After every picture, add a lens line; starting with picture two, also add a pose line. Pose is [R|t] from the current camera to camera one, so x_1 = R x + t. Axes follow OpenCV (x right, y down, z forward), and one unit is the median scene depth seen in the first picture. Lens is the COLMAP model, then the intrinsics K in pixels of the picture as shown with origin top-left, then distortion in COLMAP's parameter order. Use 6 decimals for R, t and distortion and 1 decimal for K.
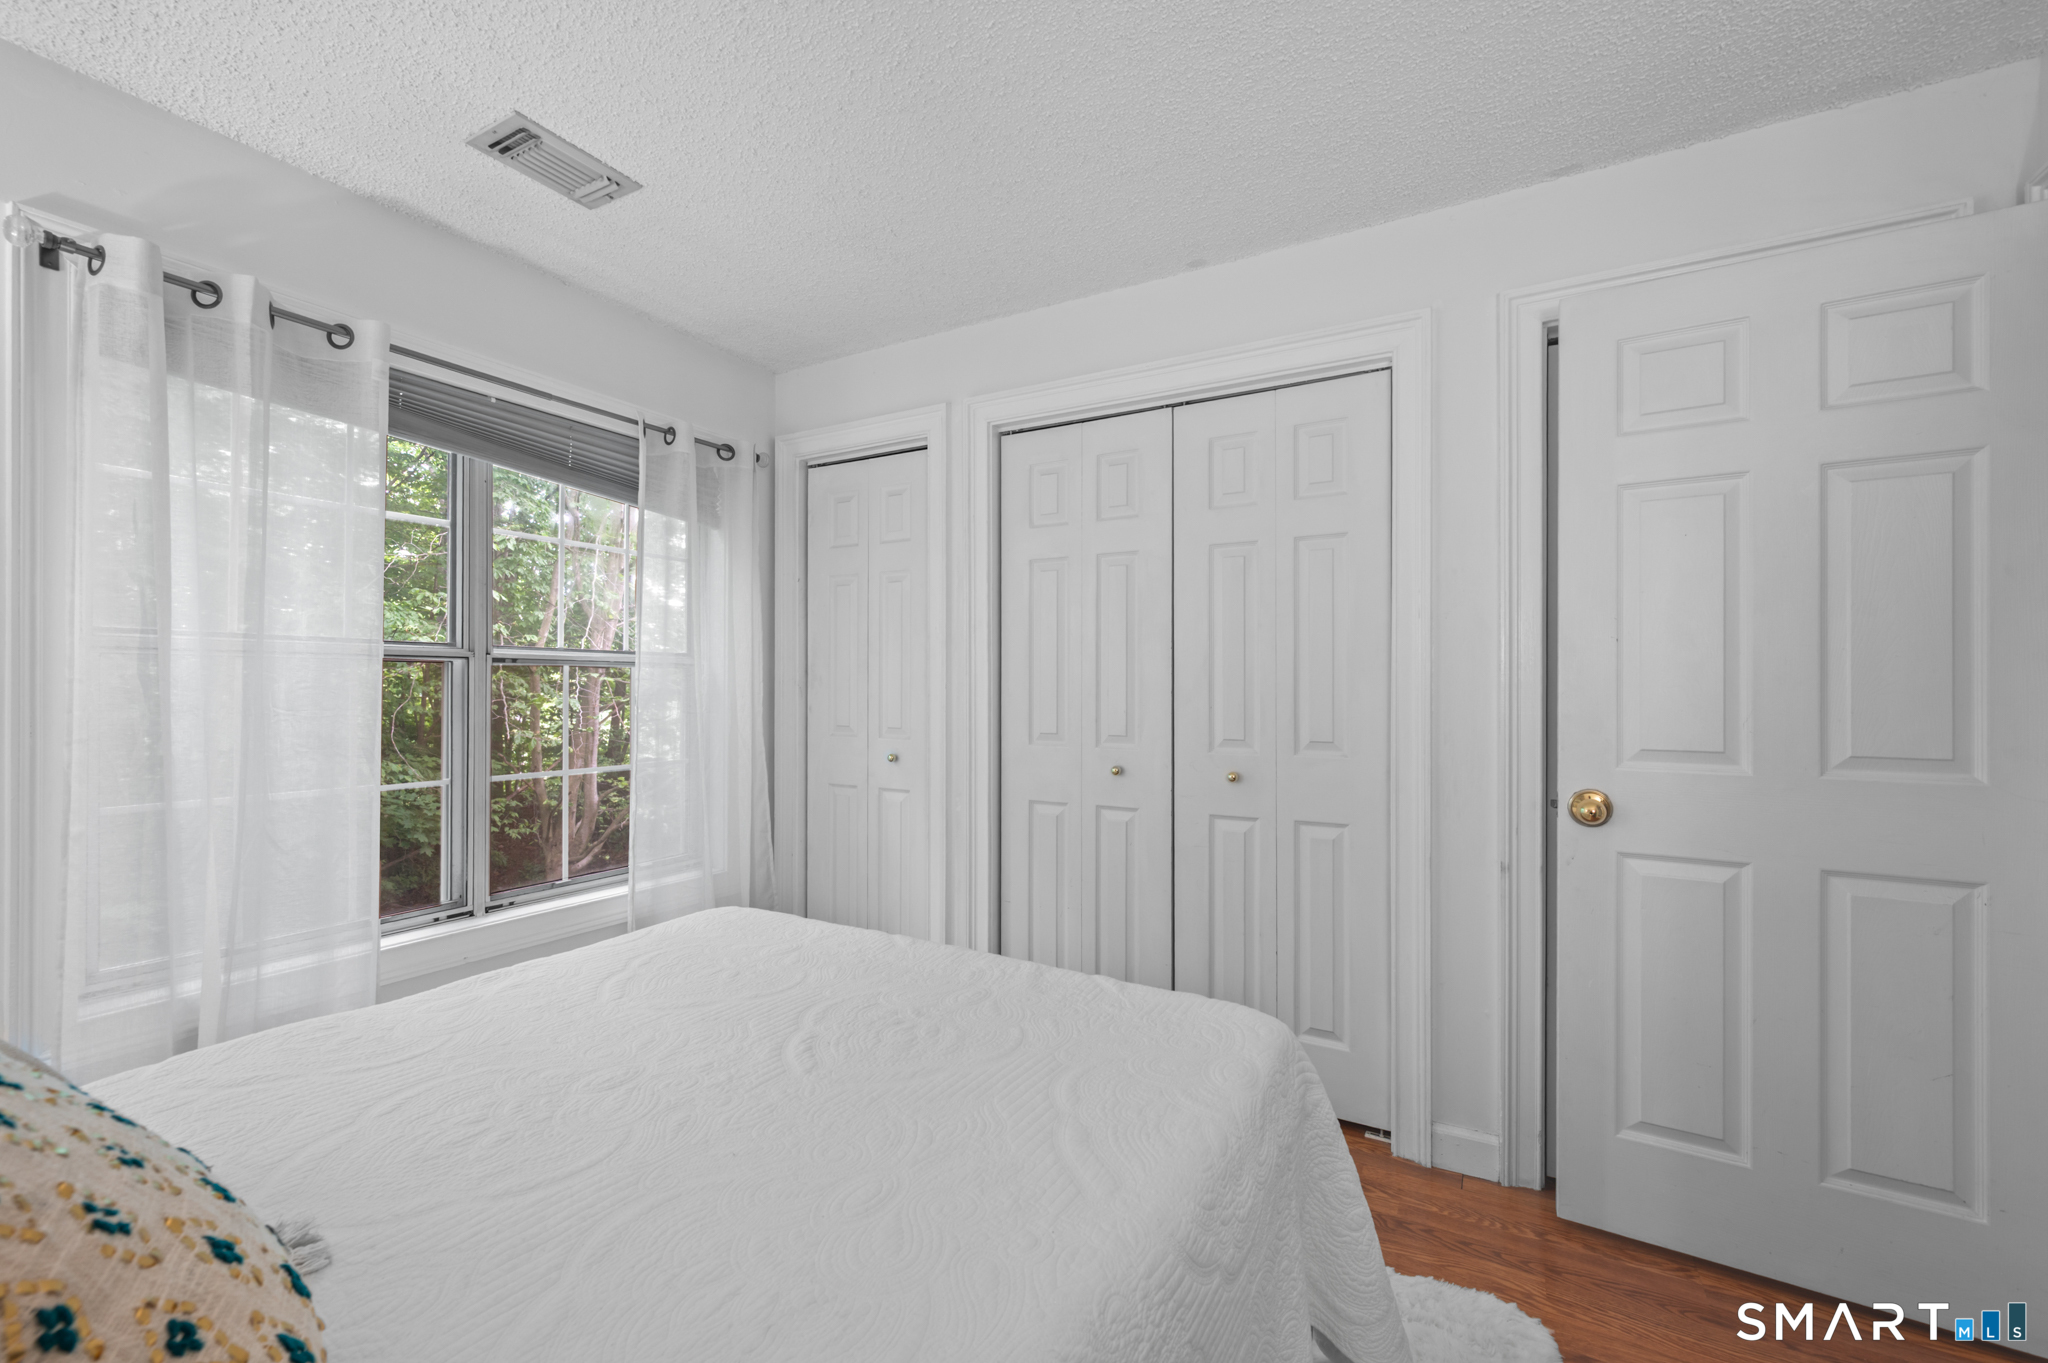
lens RADIAL K [[812.8, 0, 1030.8], [0, 812.8, 671.3], [0, 0, 1]] dist [0.000912, -0.000478]
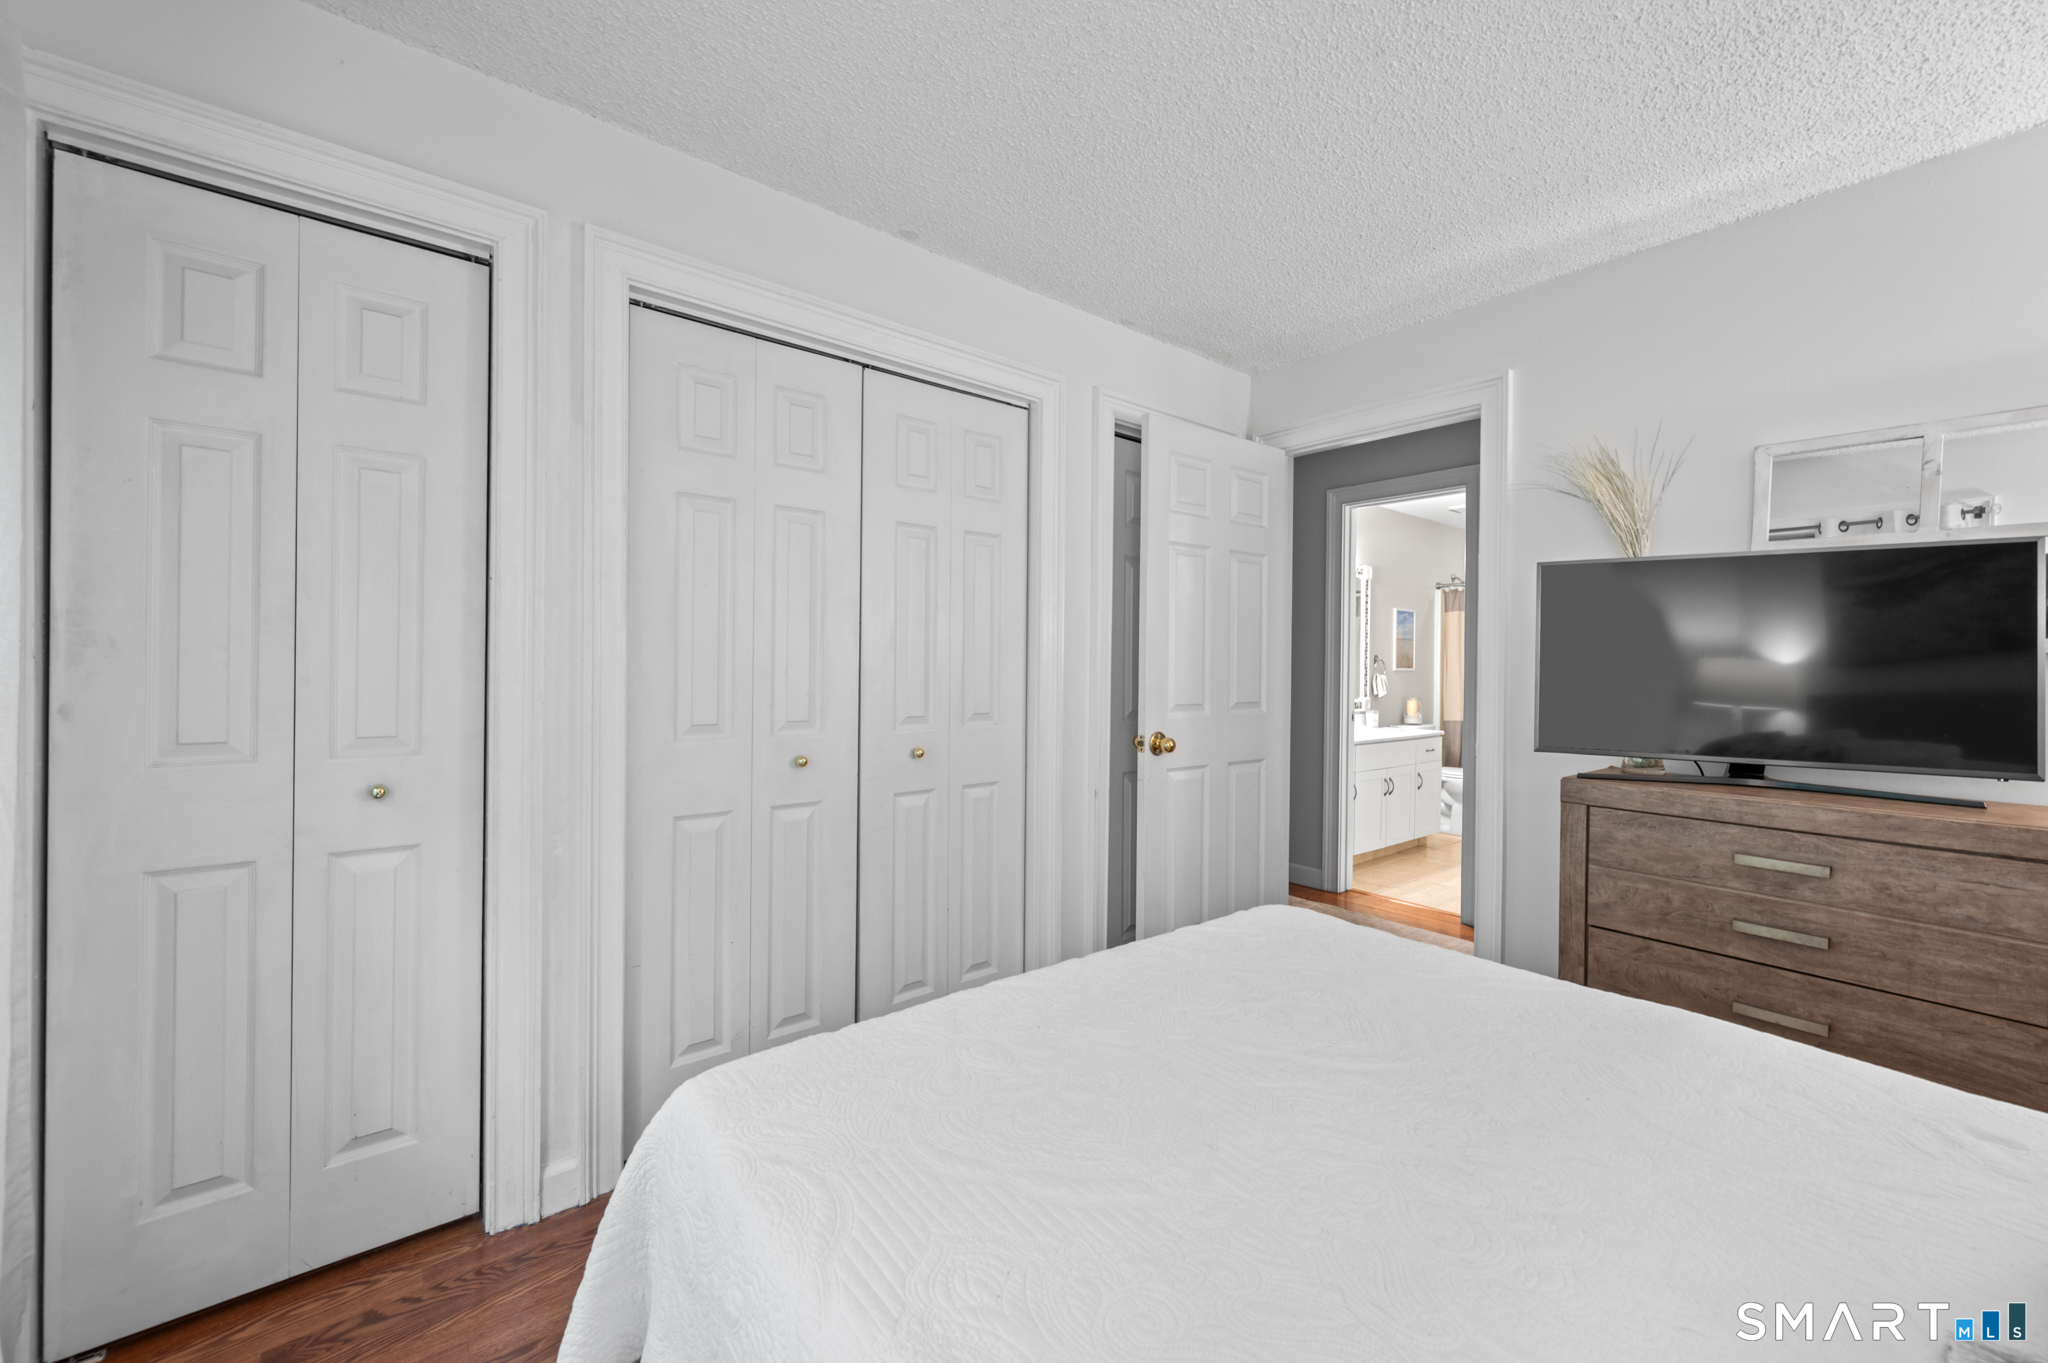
lens RADIAL K [[812.8, 0, 1030.8], [0, 812.8, 671.3], [0, 0, 1]] dist [0.000912, -0.000478]
pose [[0.364164, -0.000283, 0.931335, -0.678910], [-0.019185, 0.999785, 0.007805, 0.016112], [-0.931137, -0.020711, 0.364080, 0.510723]]
